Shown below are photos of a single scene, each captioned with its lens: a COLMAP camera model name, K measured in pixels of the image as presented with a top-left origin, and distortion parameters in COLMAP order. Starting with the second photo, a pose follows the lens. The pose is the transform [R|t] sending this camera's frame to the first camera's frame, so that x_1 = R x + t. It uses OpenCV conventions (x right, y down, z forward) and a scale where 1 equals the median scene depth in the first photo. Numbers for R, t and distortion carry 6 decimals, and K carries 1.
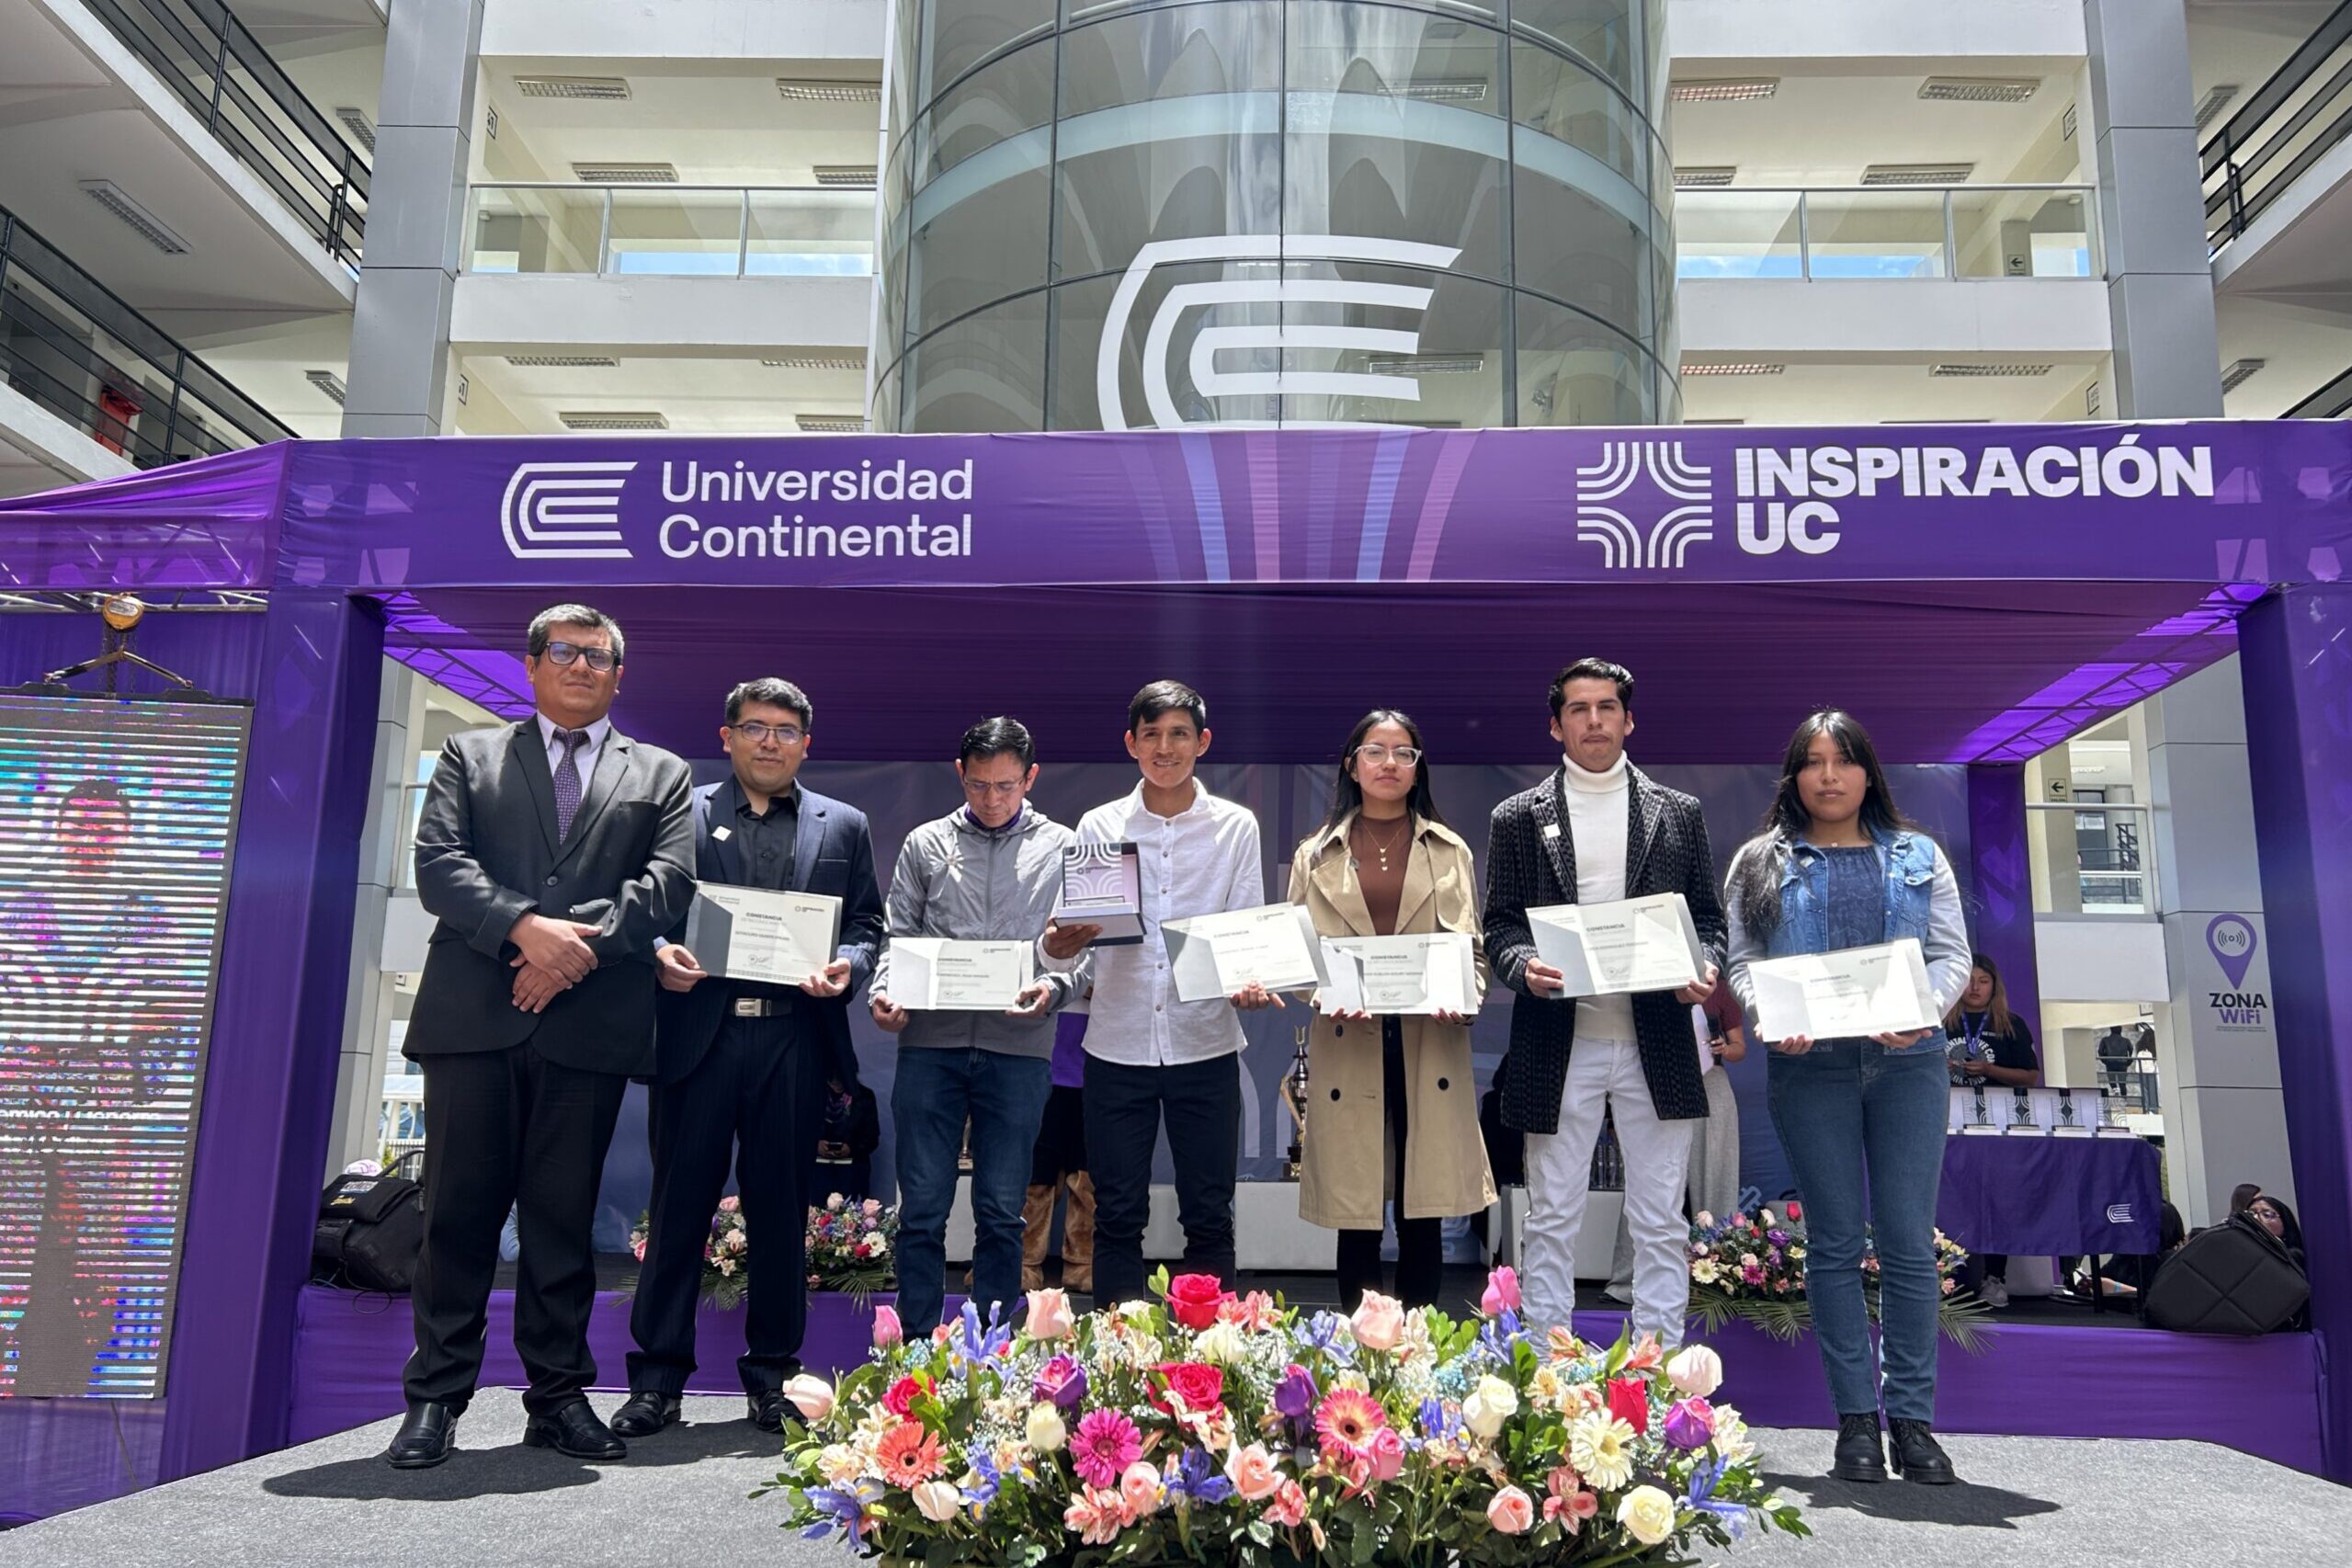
lens RADIAL K [[1780.2, 0, 1172.7], [0, 1780.2, 802.3], [0, 0, 1]] dist [0.031218, -0.029329]
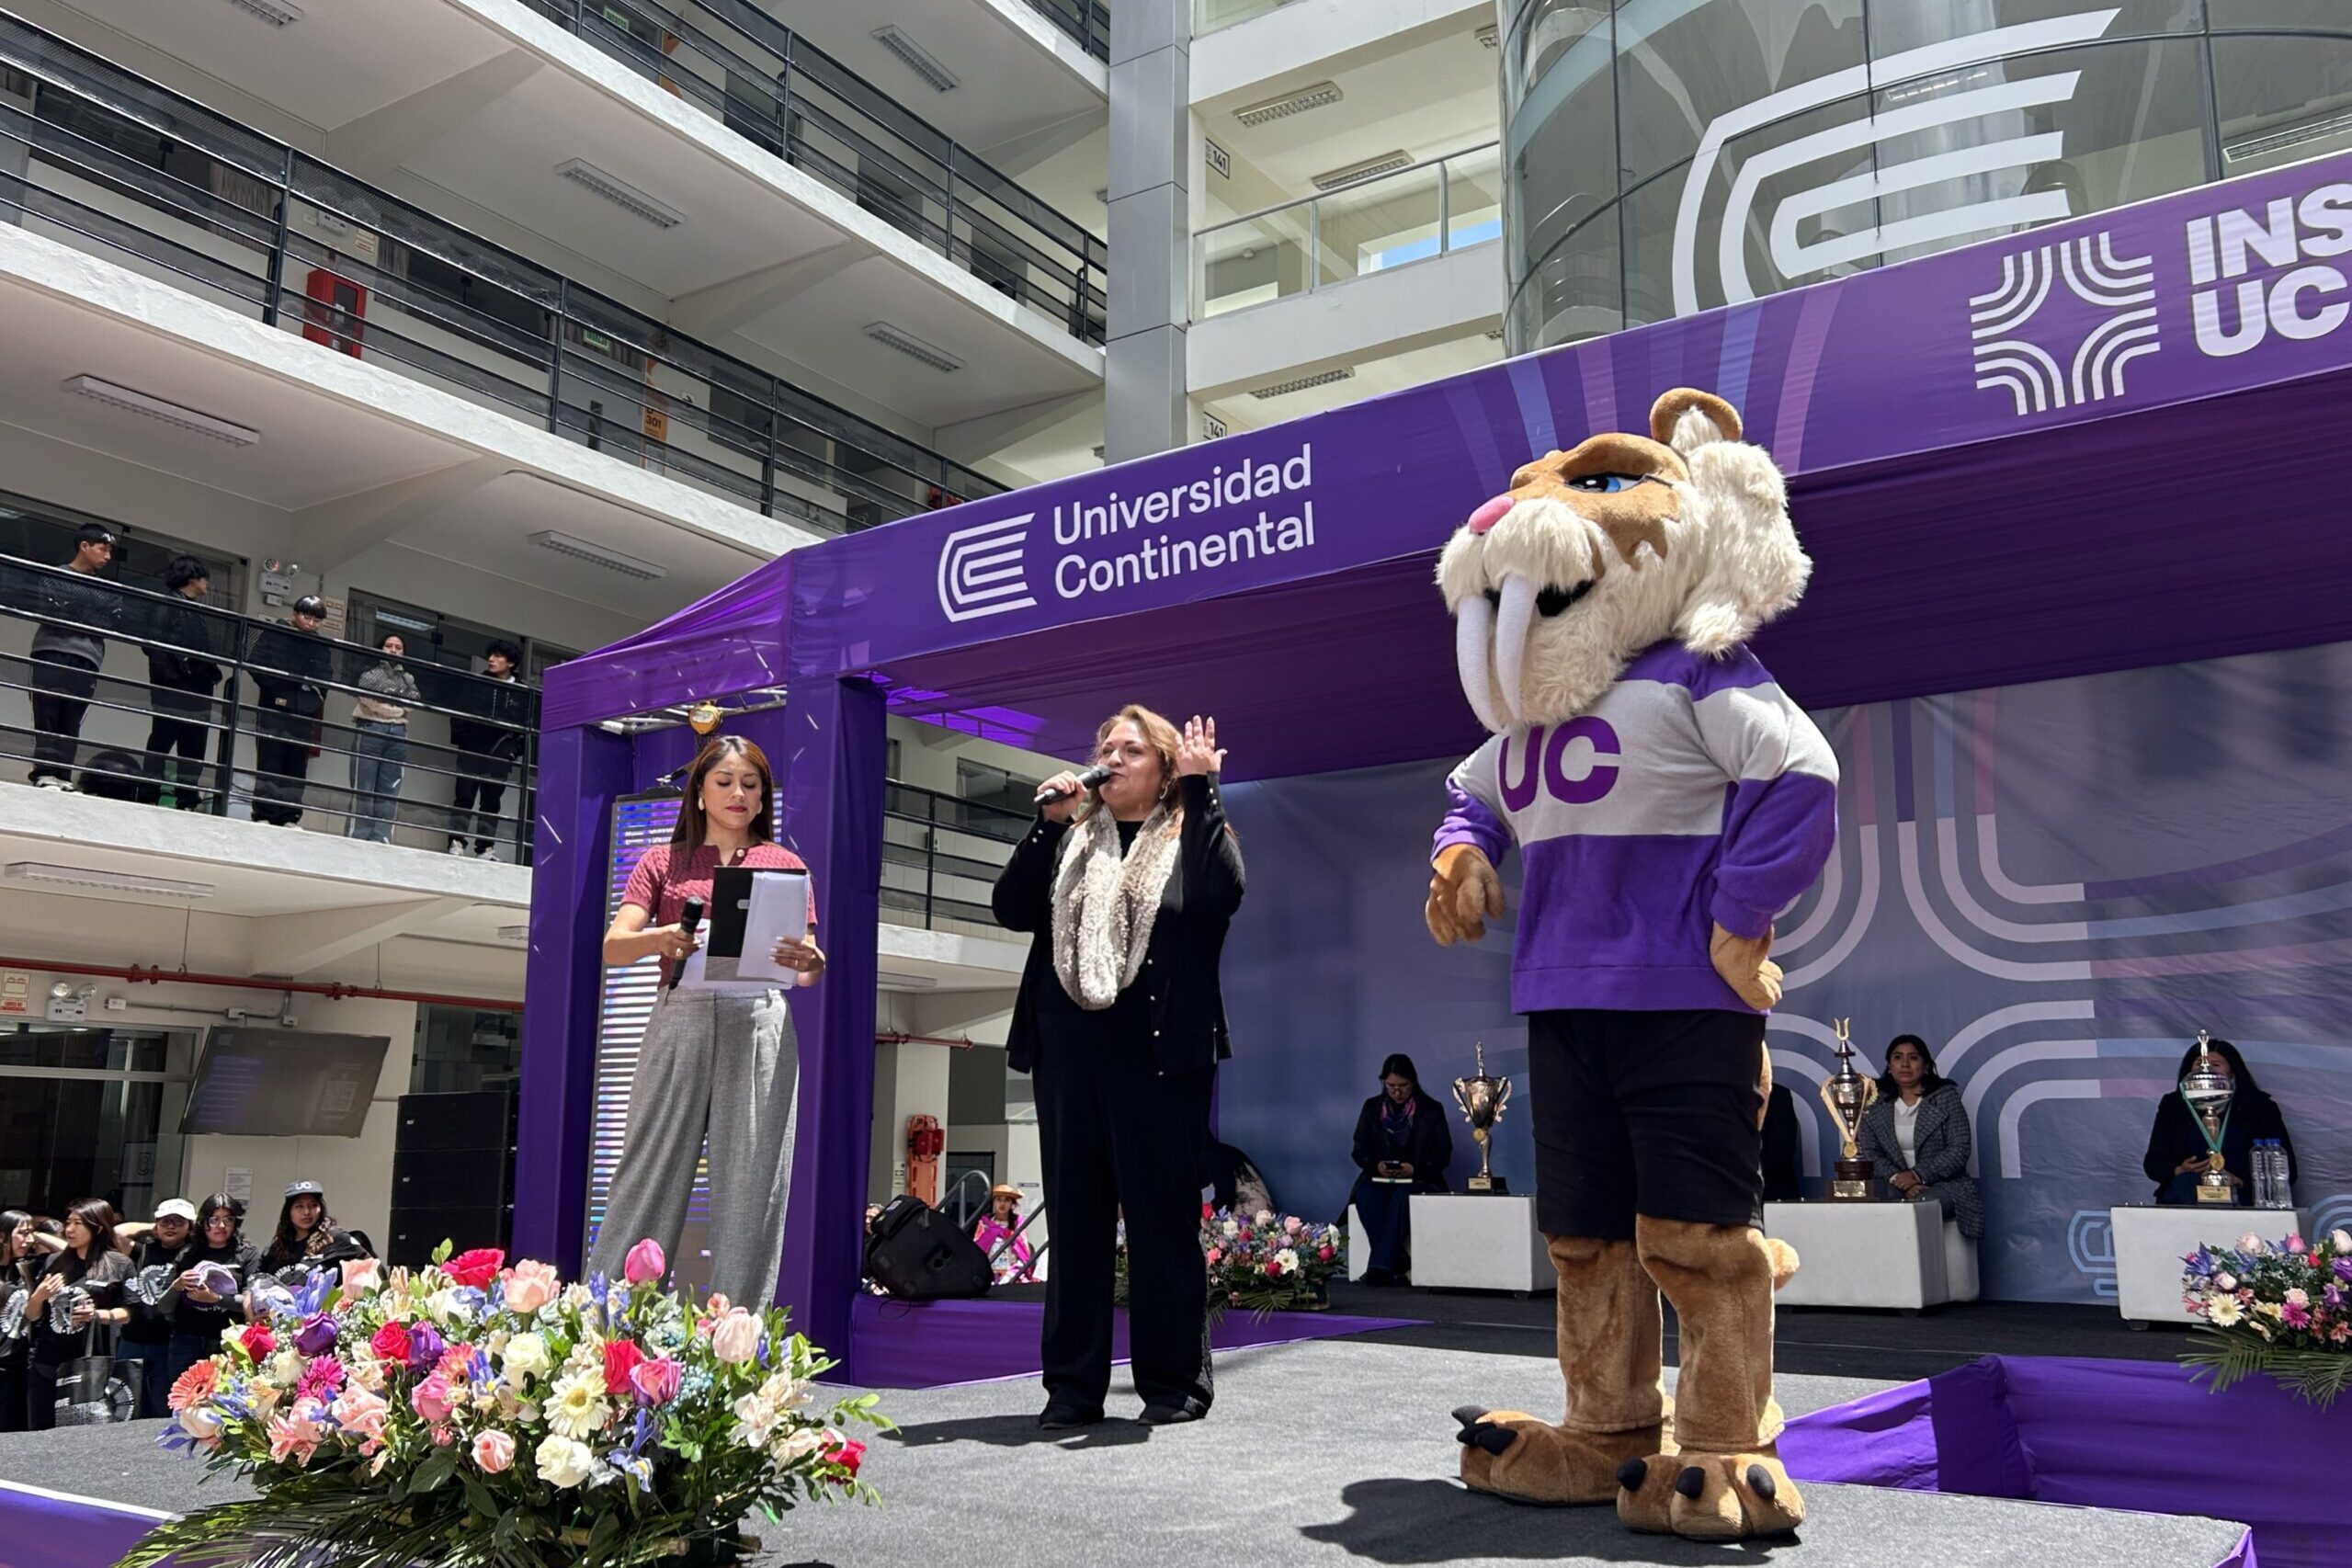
lens RADIAL K [[1965.7, 0, 1154.7], [0, 1965.7, 811.9], [0, 0, 1]] dist [0.058687, -0.073542]
pose [[0.845306, -0.108223, -0.523208, 0.348993], [0.111195, 0.993463, -0.025843, 0.021667], [0.522584, -0.036333, 0.851813, 0.048699]]
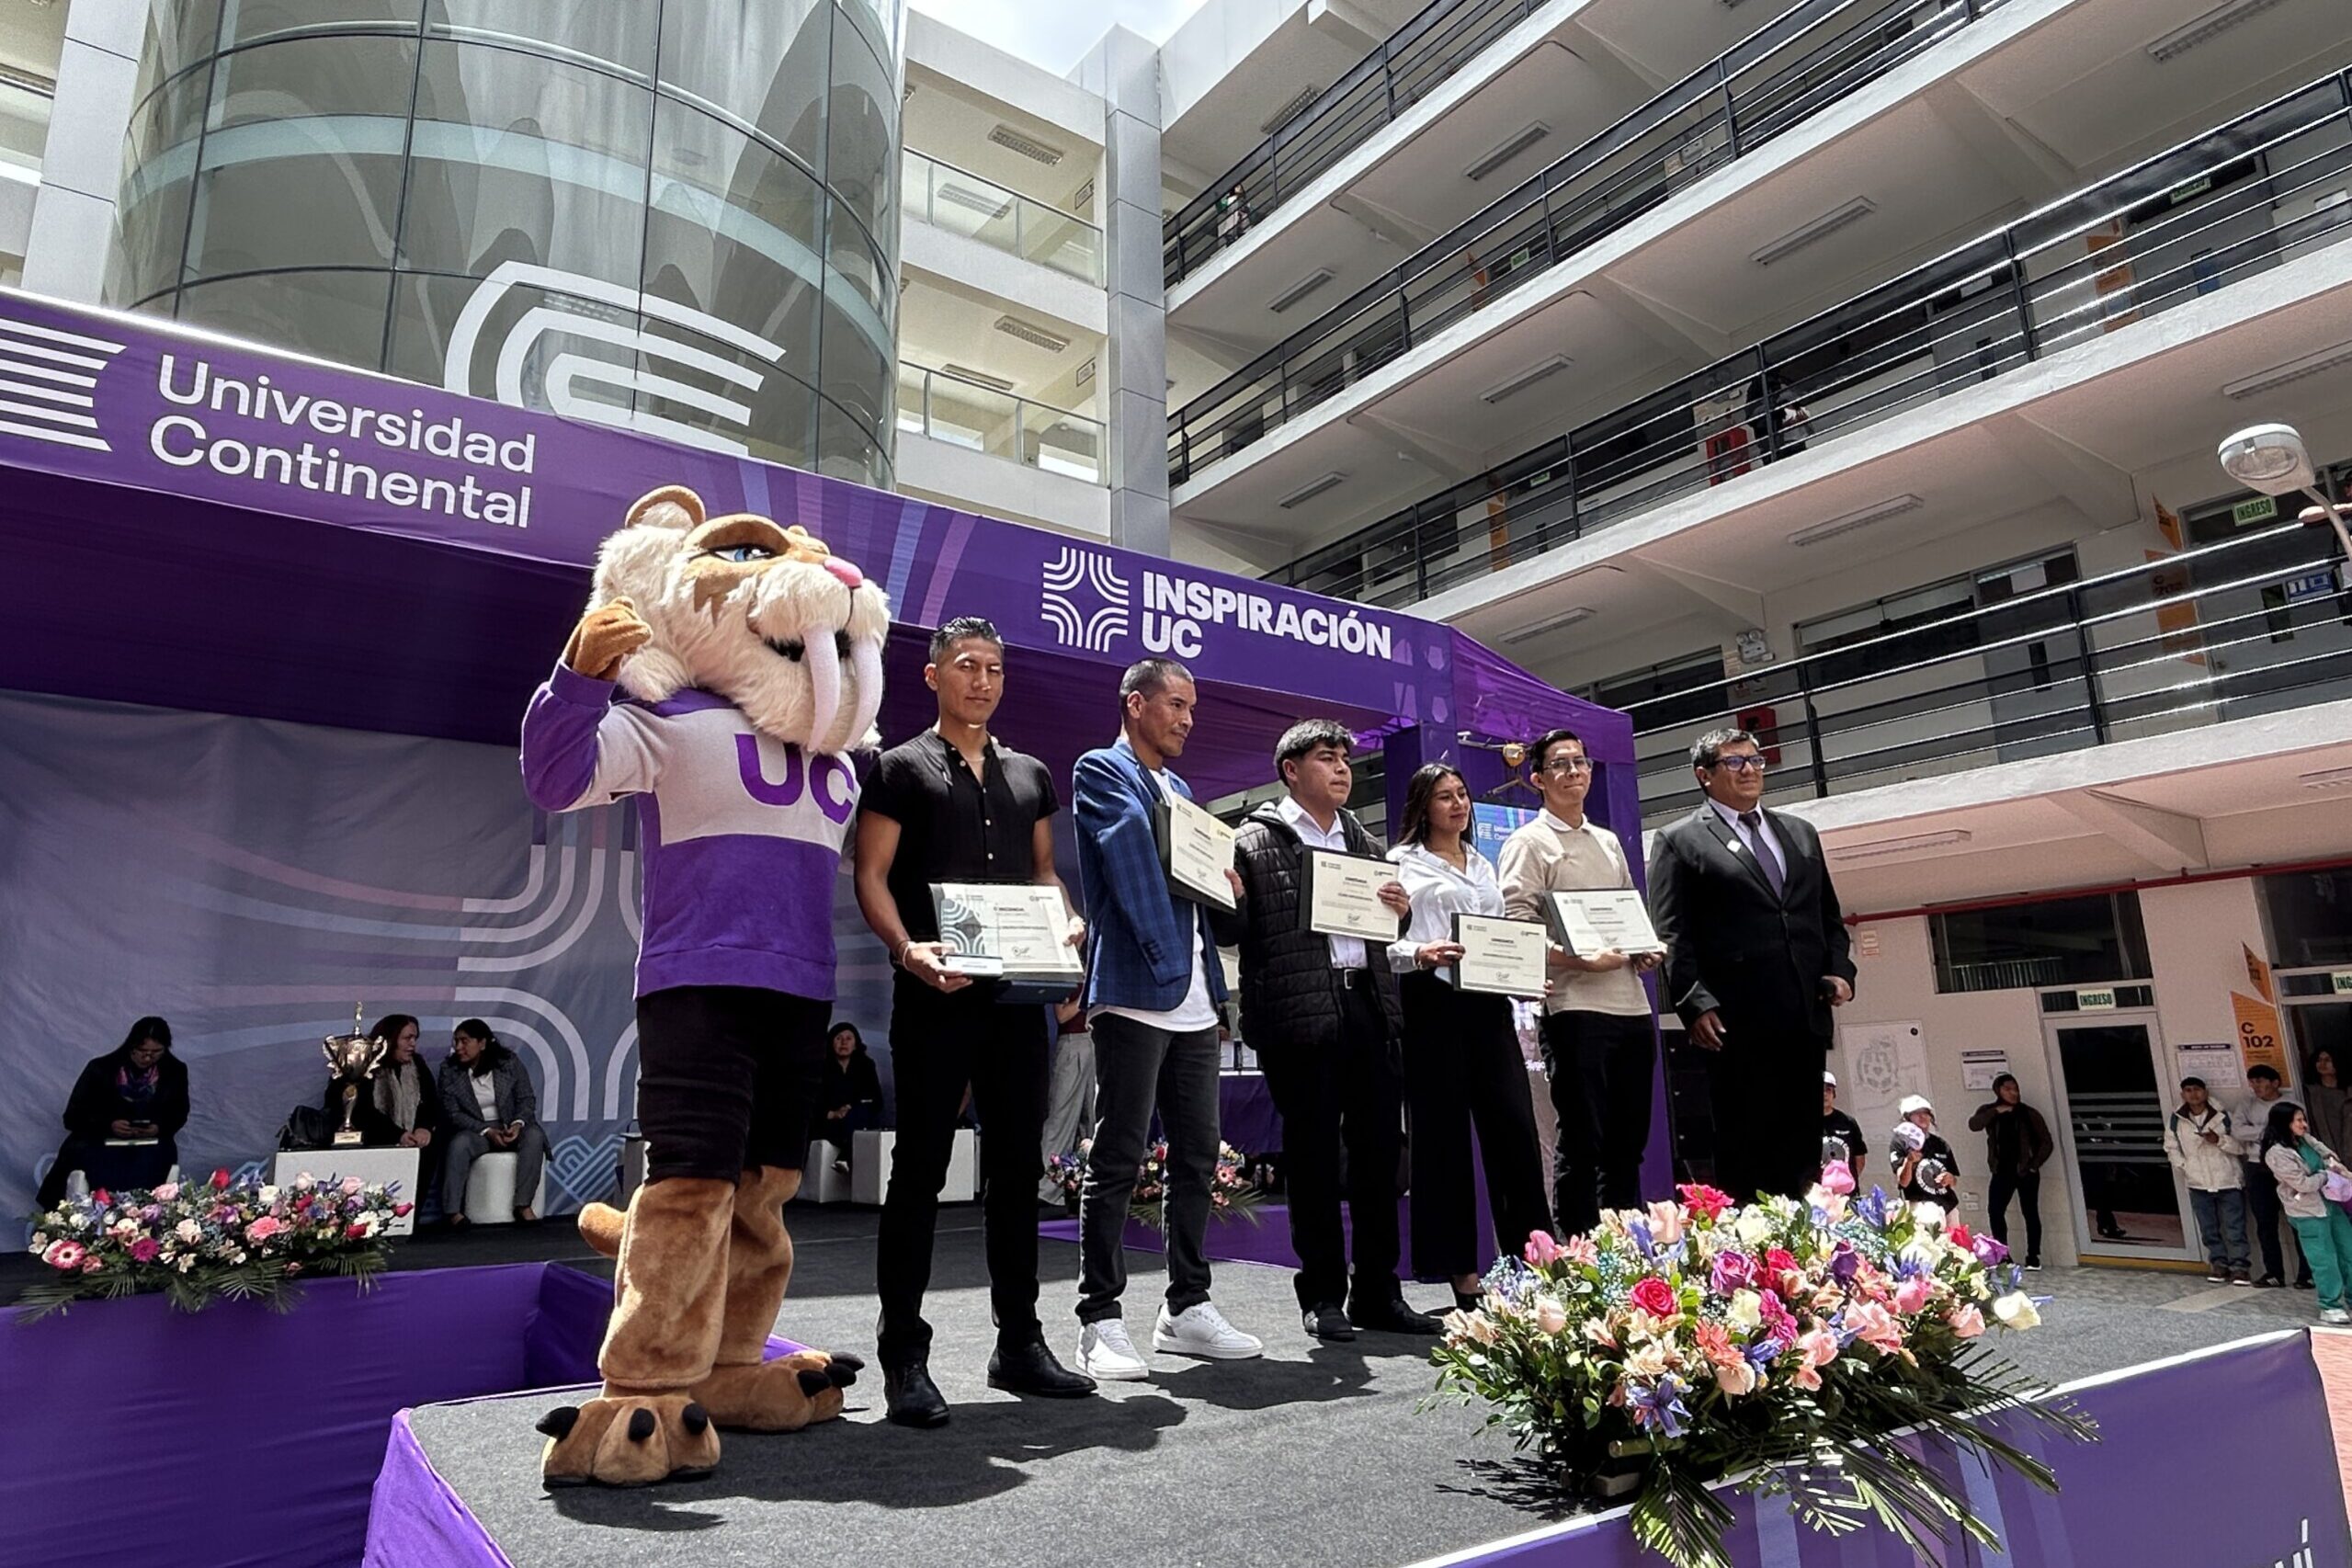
lens RADIAL K [[1424.7, 0, 1165.2], [0, 1424.7, 773.8], [0, 0, 1]] dist [-0.001400, -0.015150]
pose [[0.782824, 0.103804, 0.613524, -0.309250], [-0.082716, 0.994596, -0.062738, 0.020878], [-0.616722, -0.001635, 0.787180, 0.136701]]
